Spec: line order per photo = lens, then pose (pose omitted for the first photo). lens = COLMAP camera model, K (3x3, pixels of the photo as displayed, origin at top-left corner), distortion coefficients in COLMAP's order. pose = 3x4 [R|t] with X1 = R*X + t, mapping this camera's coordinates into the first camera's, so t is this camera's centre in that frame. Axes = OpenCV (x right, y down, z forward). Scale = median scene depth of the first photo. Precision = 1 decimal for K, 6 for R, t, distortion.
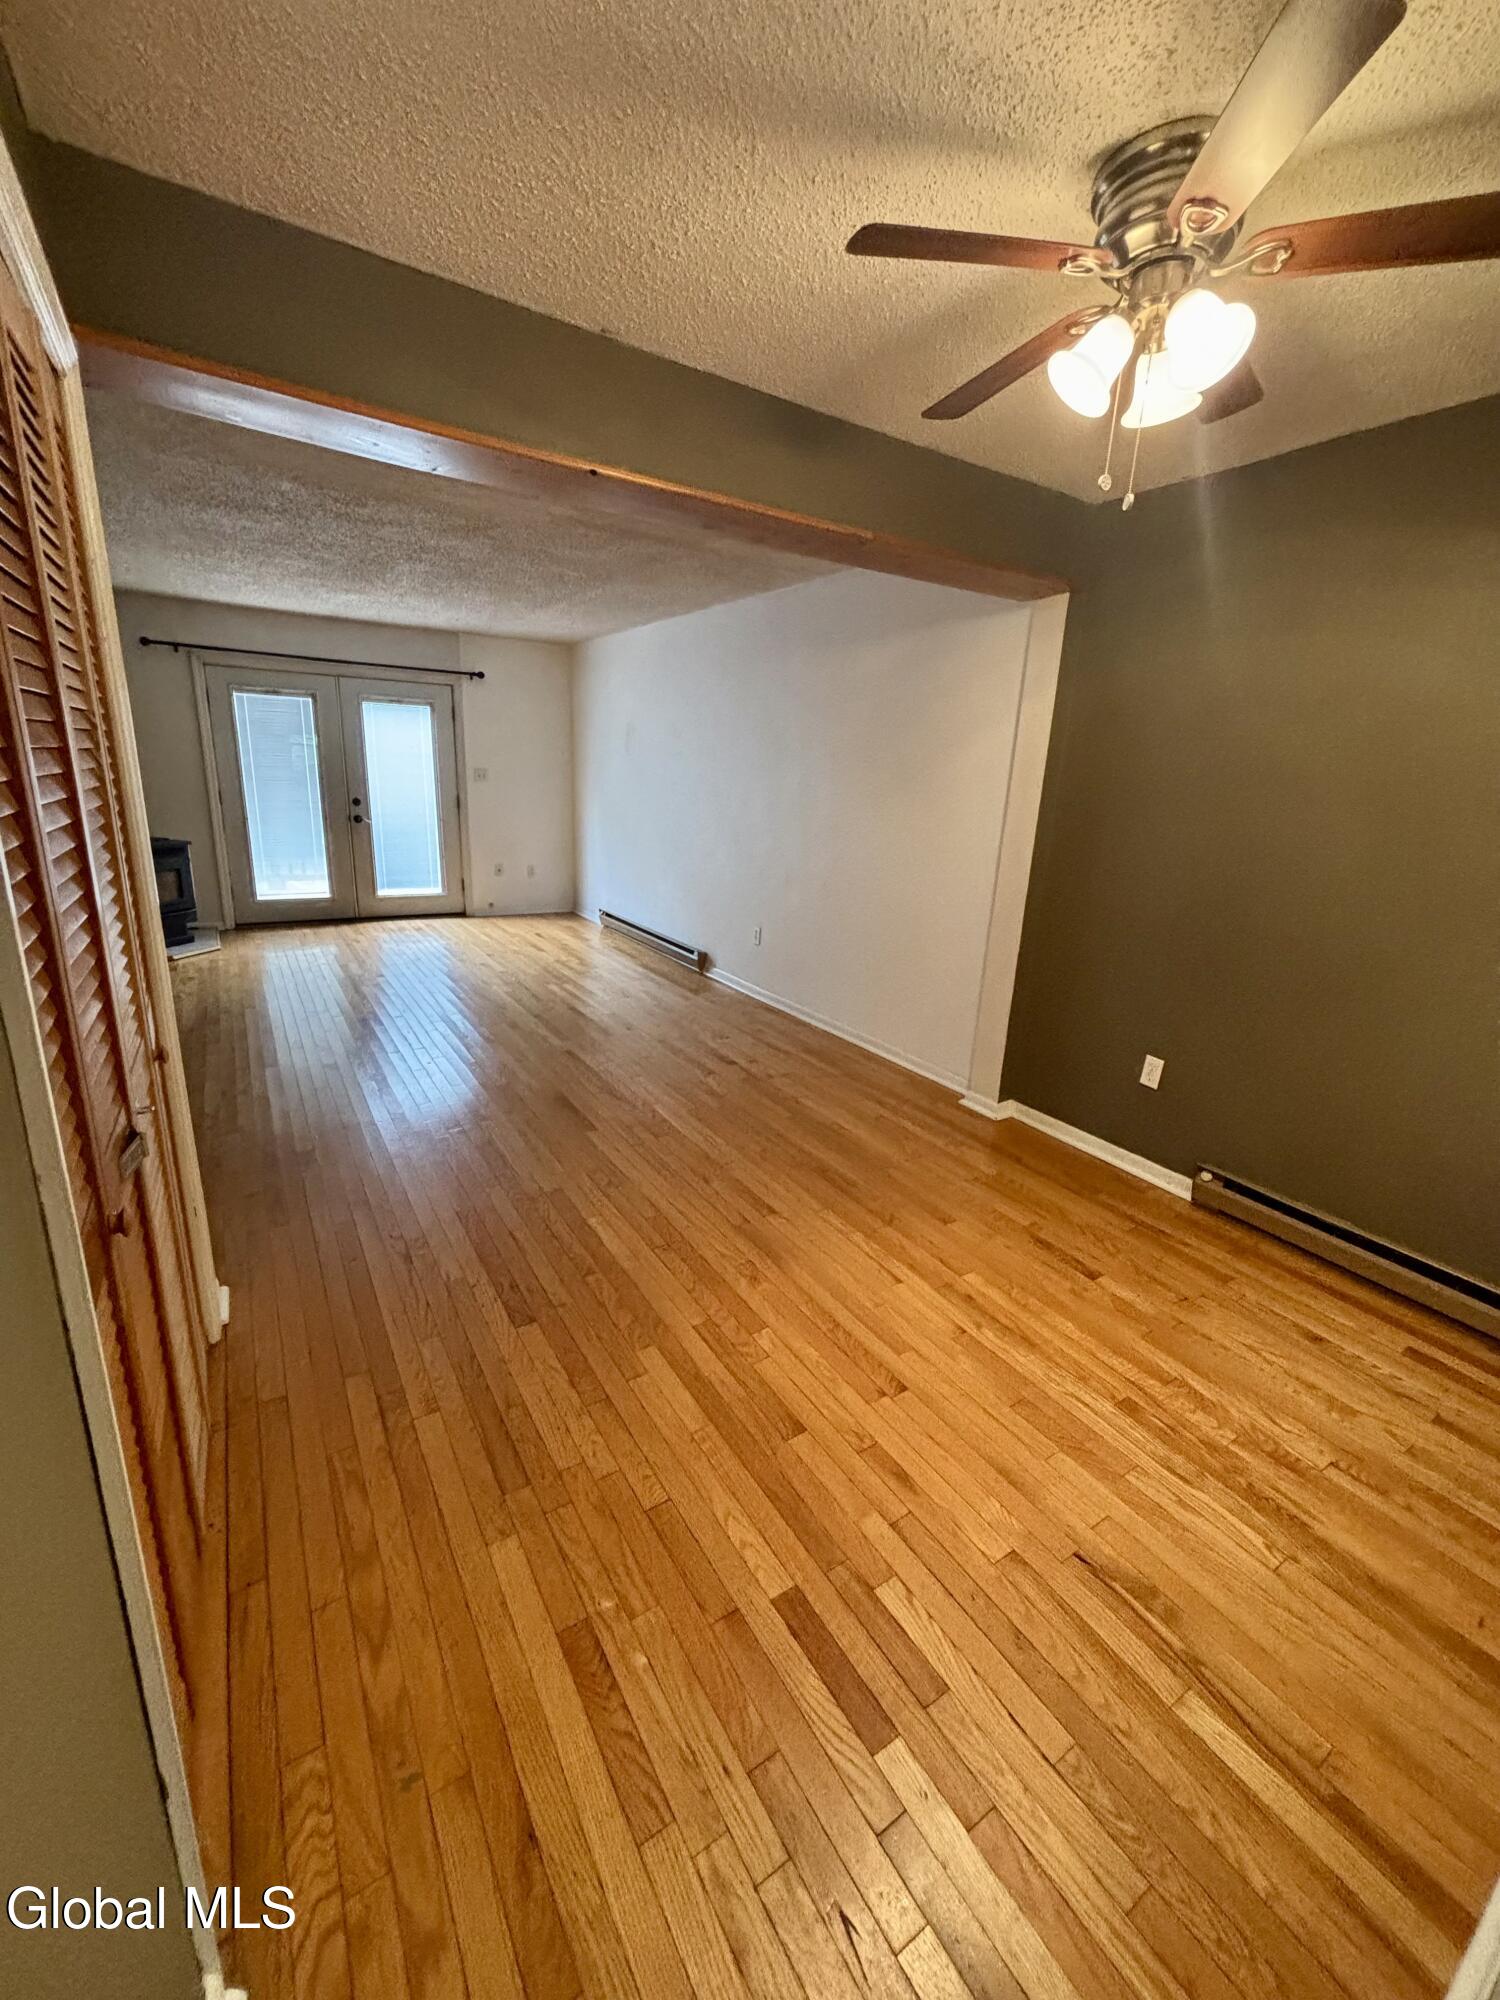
lens RADIAL K [[795.9, 0, 767.1], [0, 795.9, 988.2], [0, 0, 1]] dist [0.000064, 0.000519]
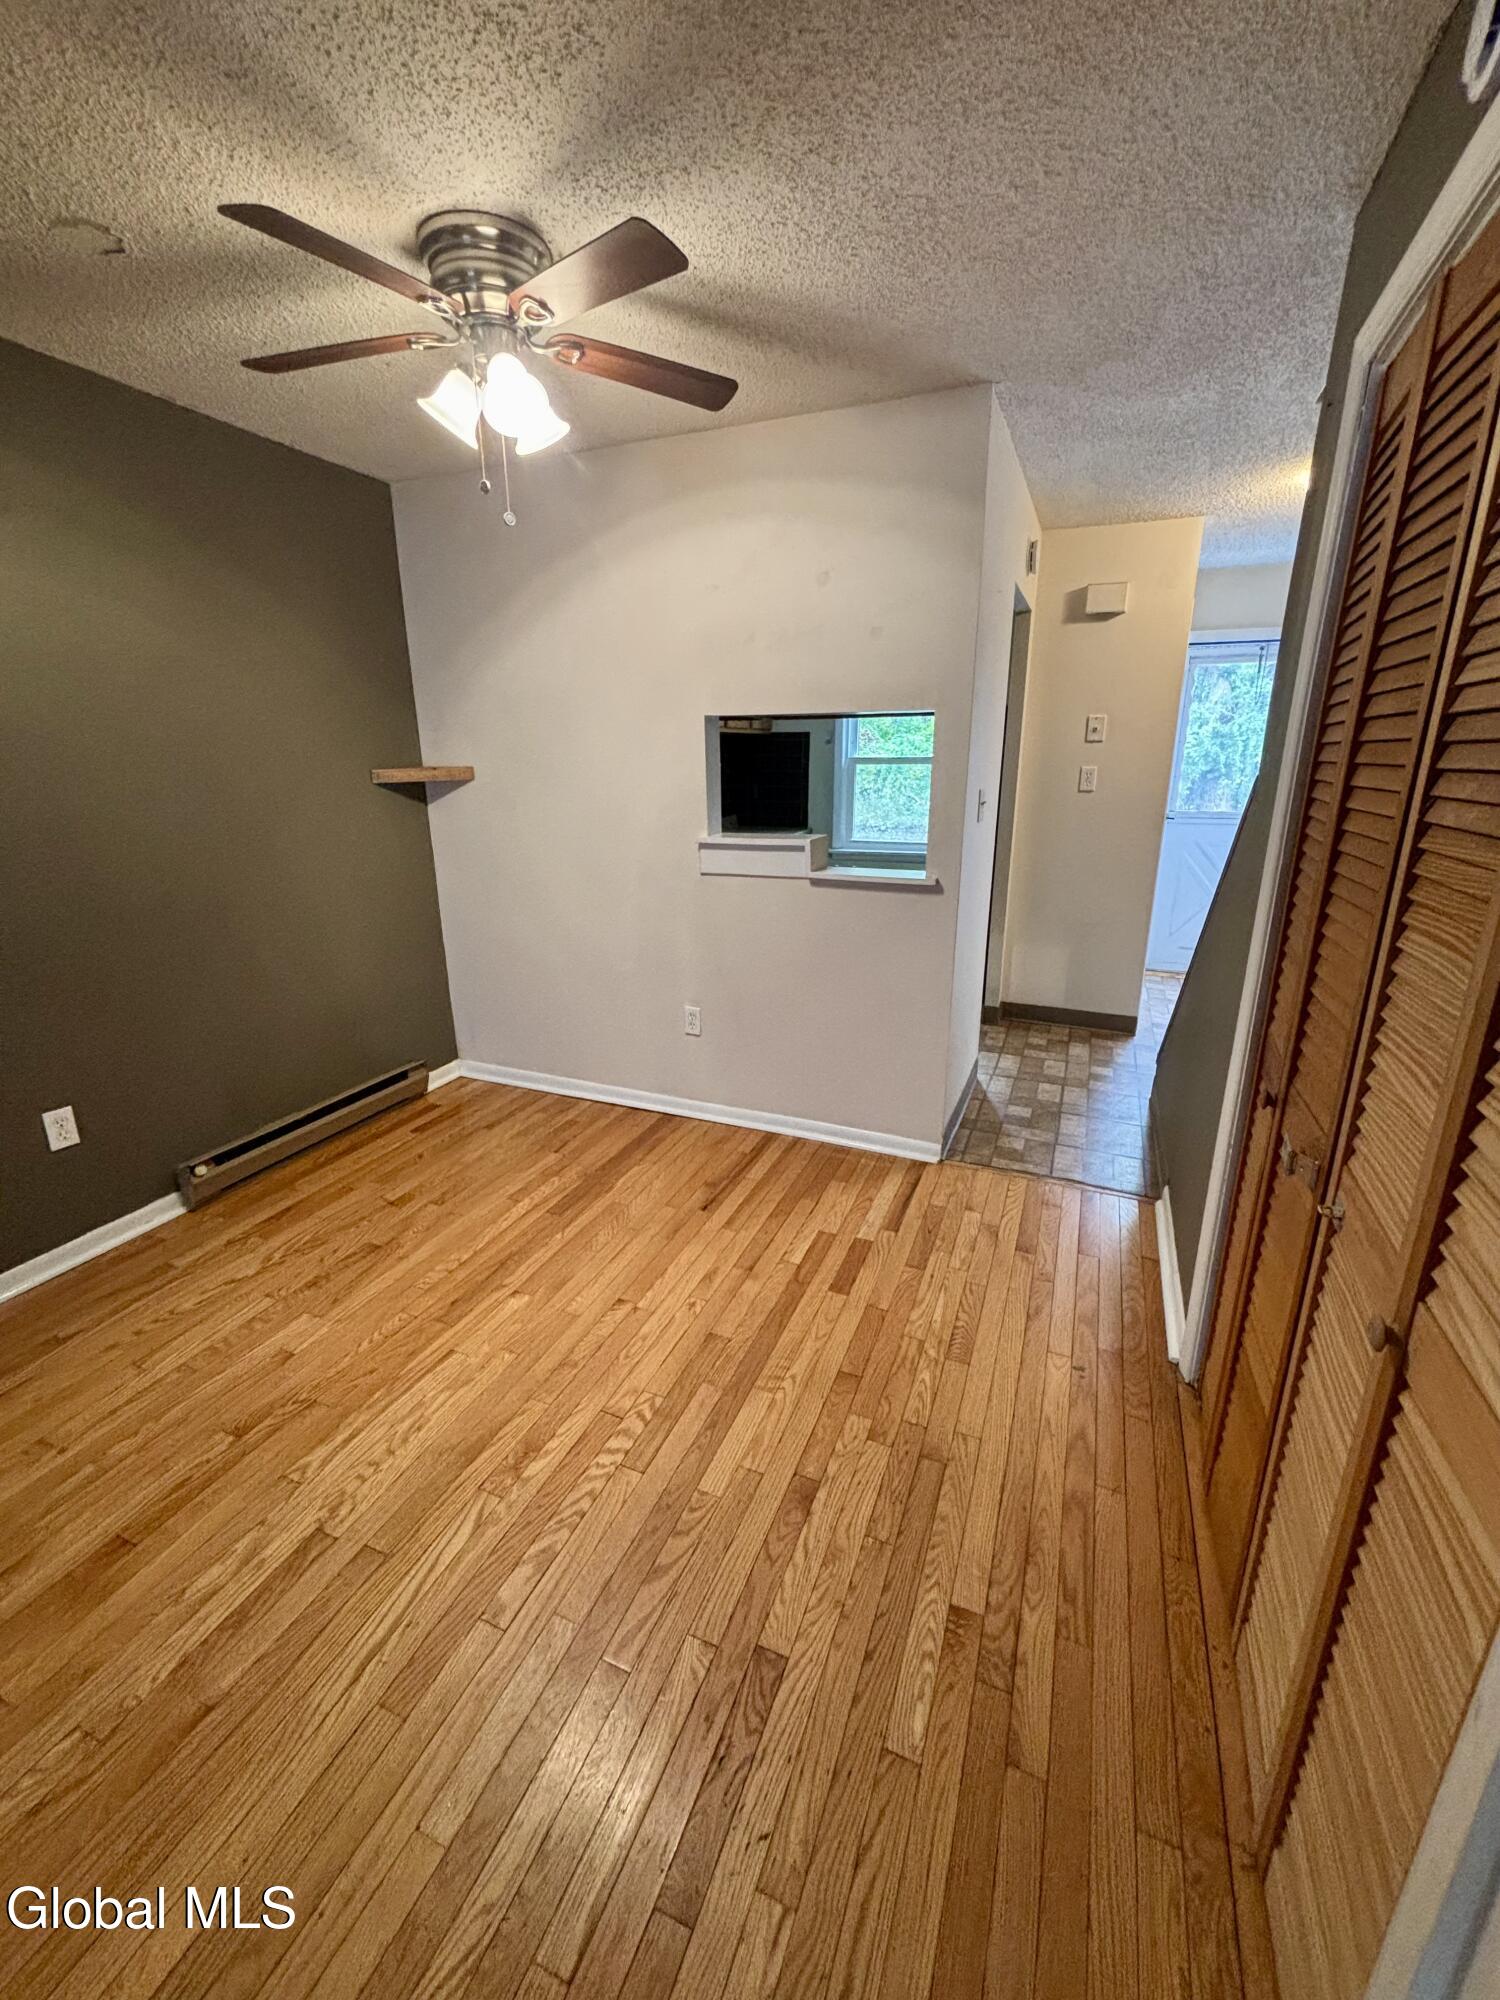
lens RADIAL K [[795.9, 0, 747.8], [0, 795.9, 998.0], [0, 0, 1]] dist [0.000064, 0.000519]
pose [[-0.540988, -0.290746, 0.789176, -0.326614], [0.204216, 0.864850, 0.458618, -0.162732], [-0.815860, 0.409269, -0.408498, 0.542012]]
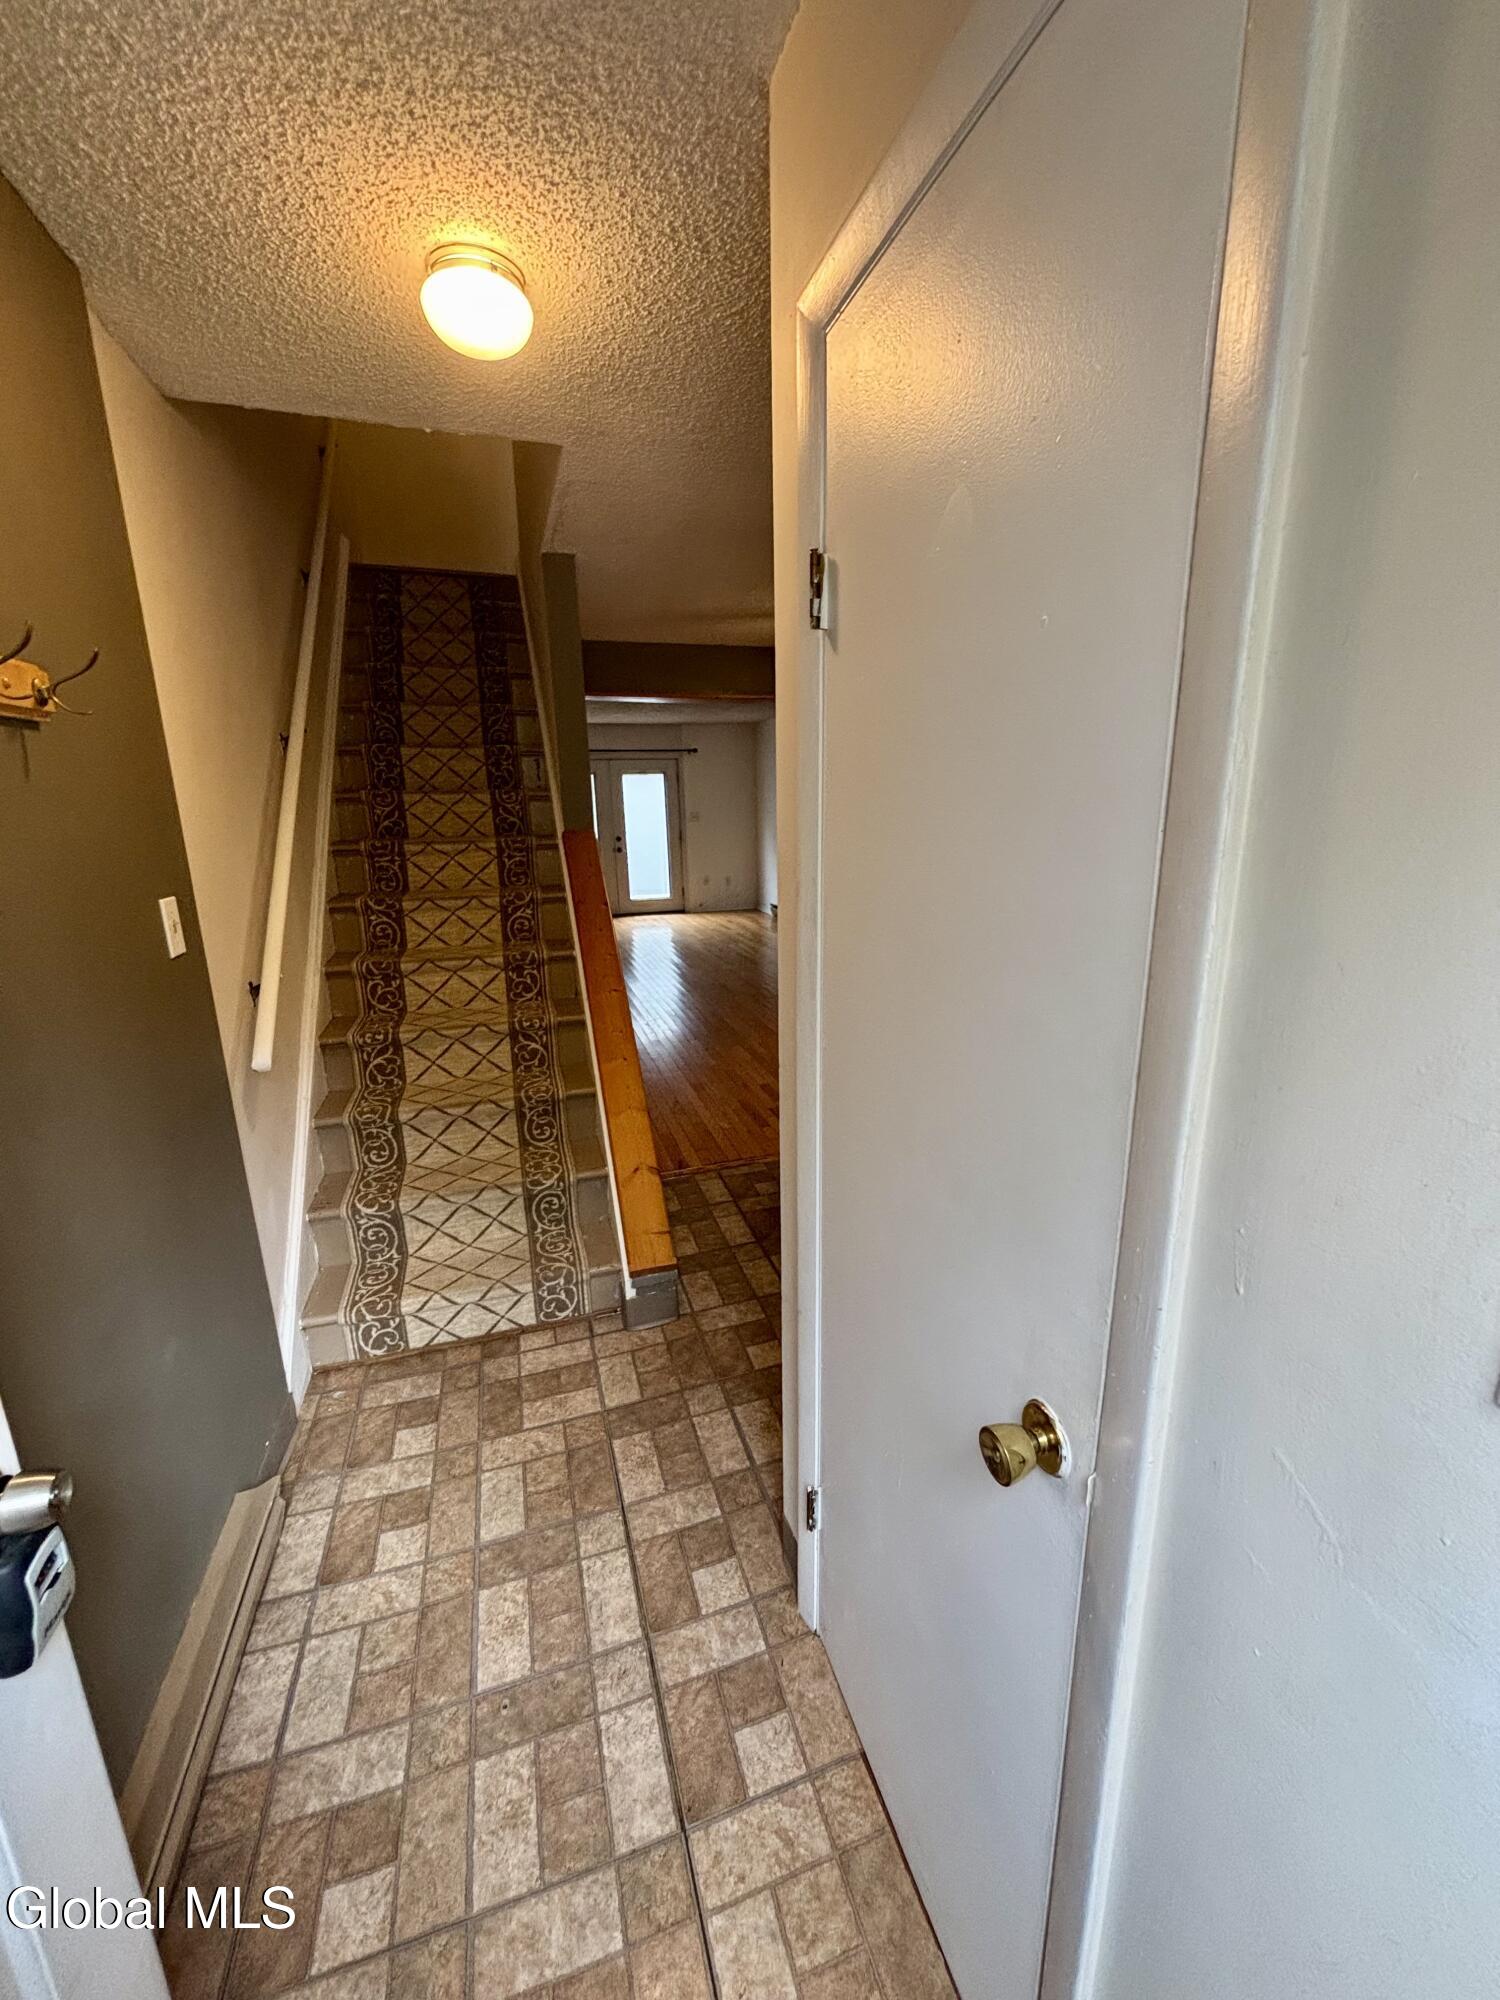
lens RADIAL K [[795.9, 0, 755.2], [0, 795.9, 996.4], [0, 0, 1]] dist [0.000064, 0.000519]
pose [[0.958523, 0.001227, -0.285013, 0.297030], [-0.009915, 0.999529, -0.029040, 0.189373], [0.284843, 0.030661, 0.958084, -0.656252]]
